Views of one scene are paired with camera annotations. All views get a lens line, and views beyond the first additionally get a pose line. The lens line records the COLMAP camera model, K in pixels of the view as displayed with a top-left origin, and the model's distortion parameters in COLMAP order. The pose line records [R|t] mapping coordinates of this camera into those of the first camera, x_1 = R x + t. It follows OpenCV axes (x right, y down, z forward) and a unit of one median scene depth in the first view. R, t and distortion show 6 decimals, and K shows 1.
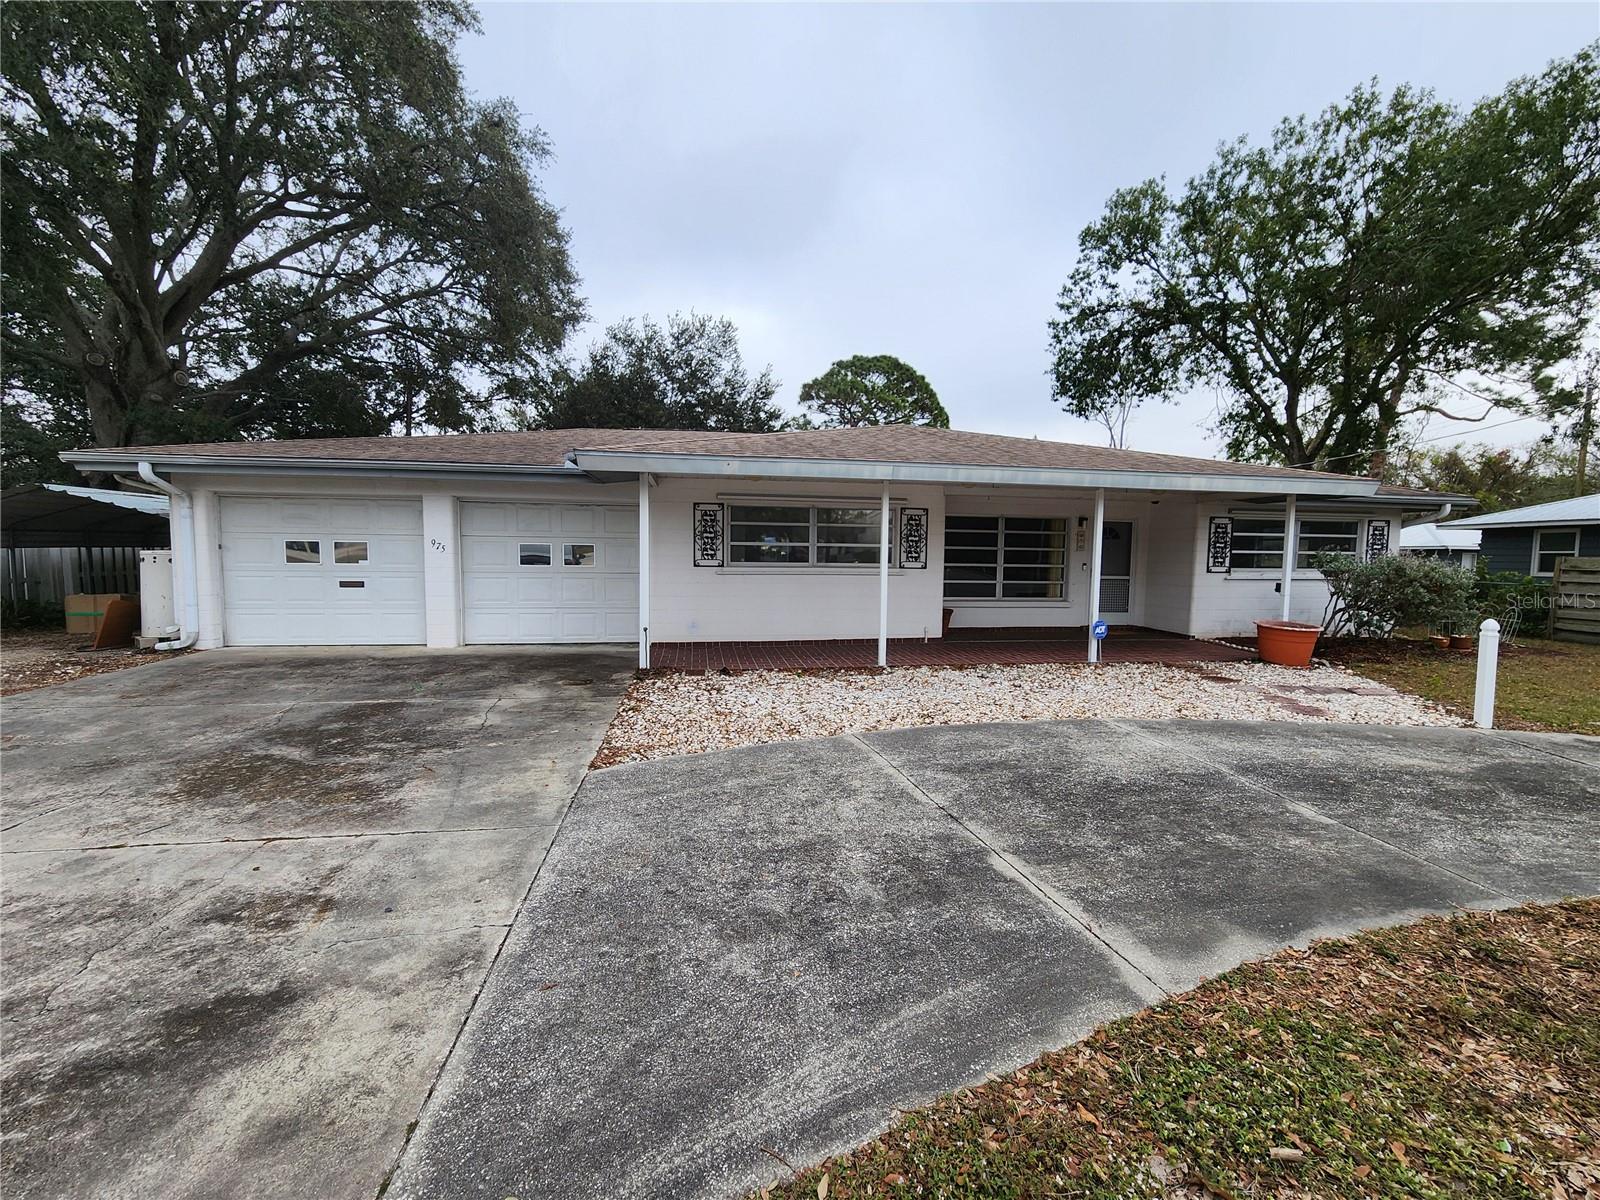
lens RADIAL K [[654.2, 0, 795.5], [0, 654.2, 598.6], [0, 0, 1]] dist [-0.002276, 0.000032]
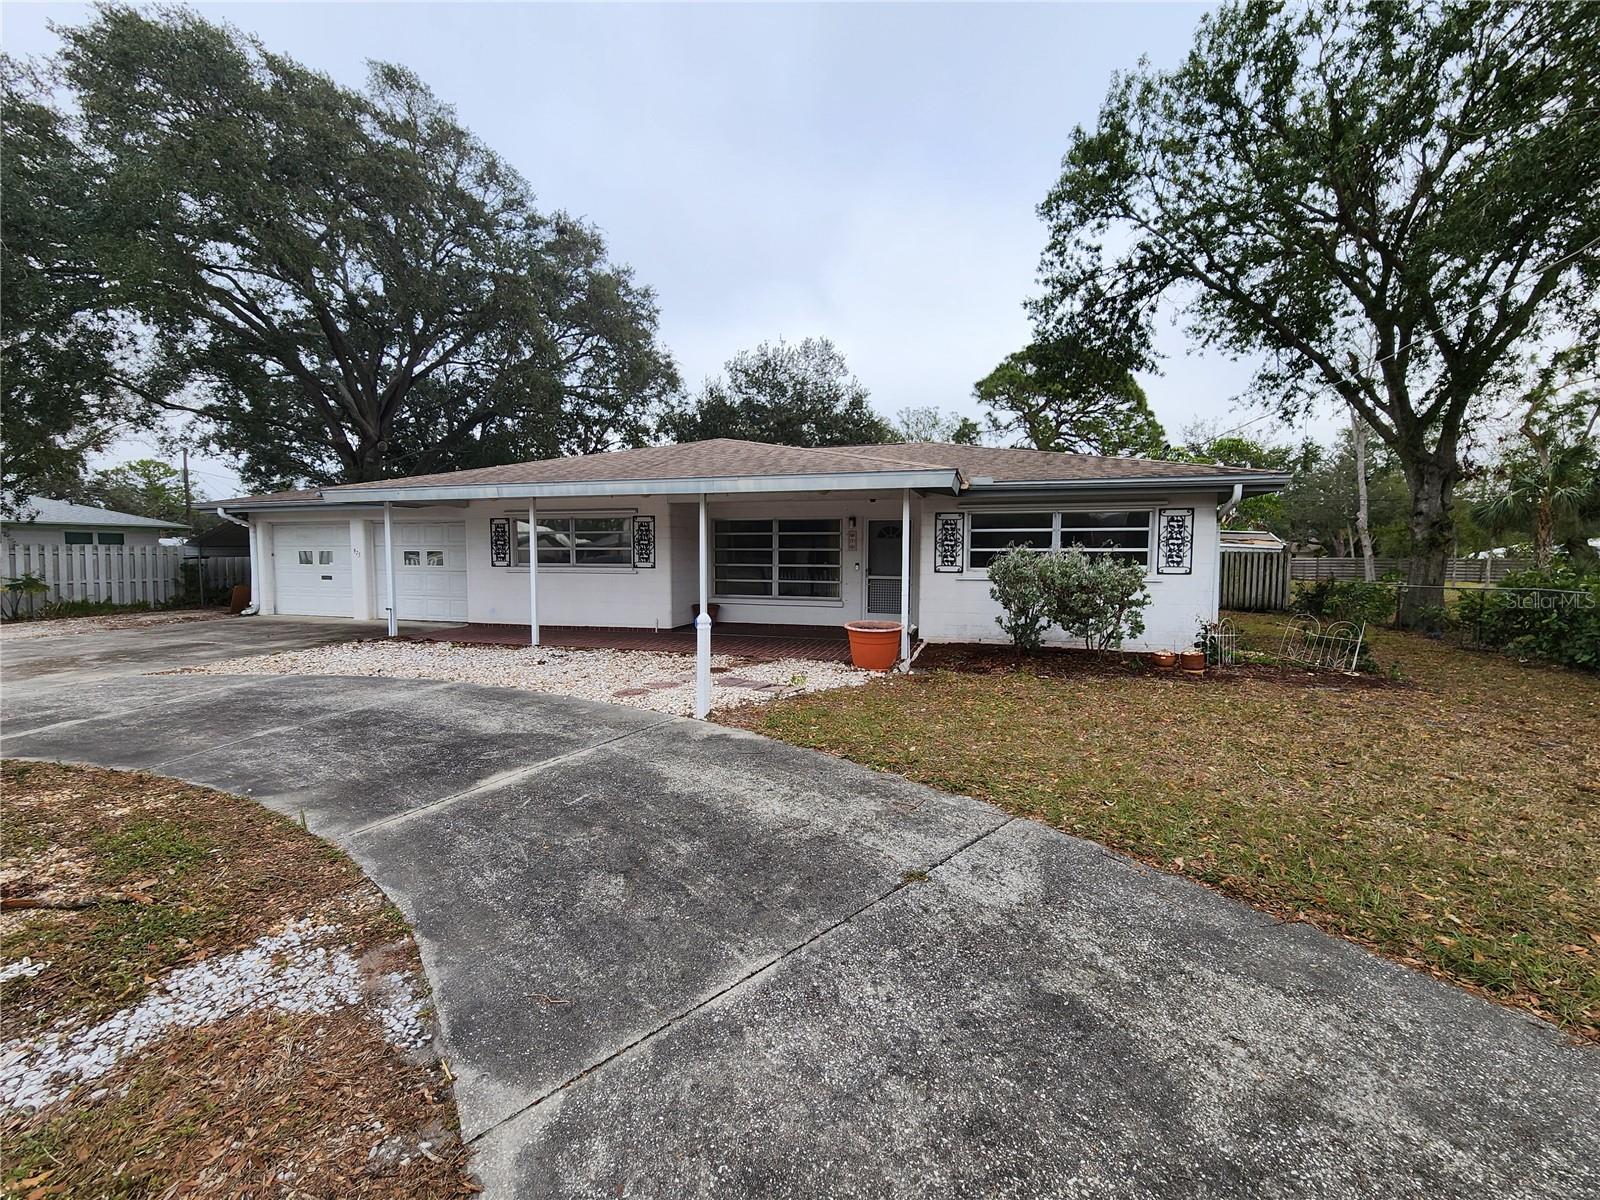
lens RADIAL K [[654.2, 0, 792.7], [0, 654.2, 599.3], [0, 0, 1]] dist [-0.002276, 0.000032]
pose [[0.895840, 0.020763, -0.443890, 0.812316], [-0.024588, 0.999694, -0.002862, 0.006016], [0.443695, 0.013478, 0.896076, 0.066519]]
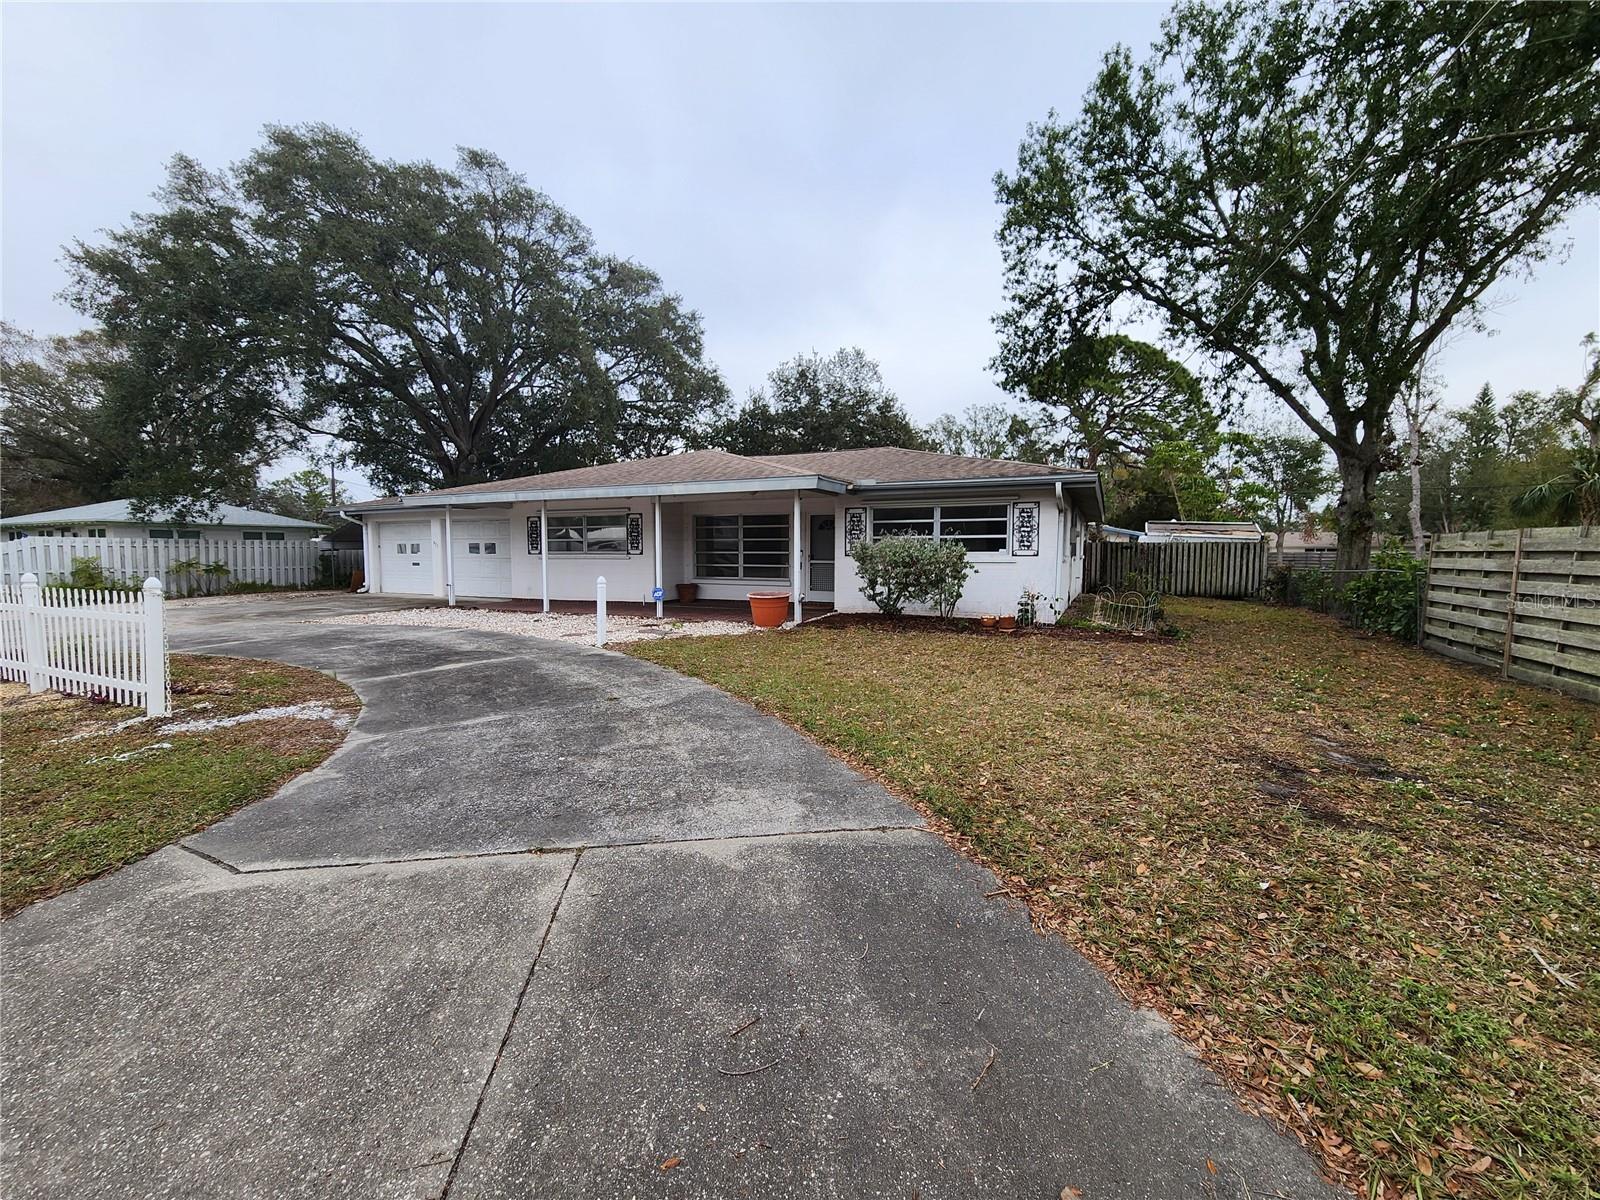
lens RADIAL K [[654.2, 0, 791.2], [0, 654.2, 598.2], [0, 0, 1]] dist [-0.002276, 0.000032]
pose [[0.821654, 0.028017, -0.569298, 1.142705], [-0.032348, 0.999474, 0.002499, 0.033338], [0.569069, 0.016362, 0.822127, -0.009131]]
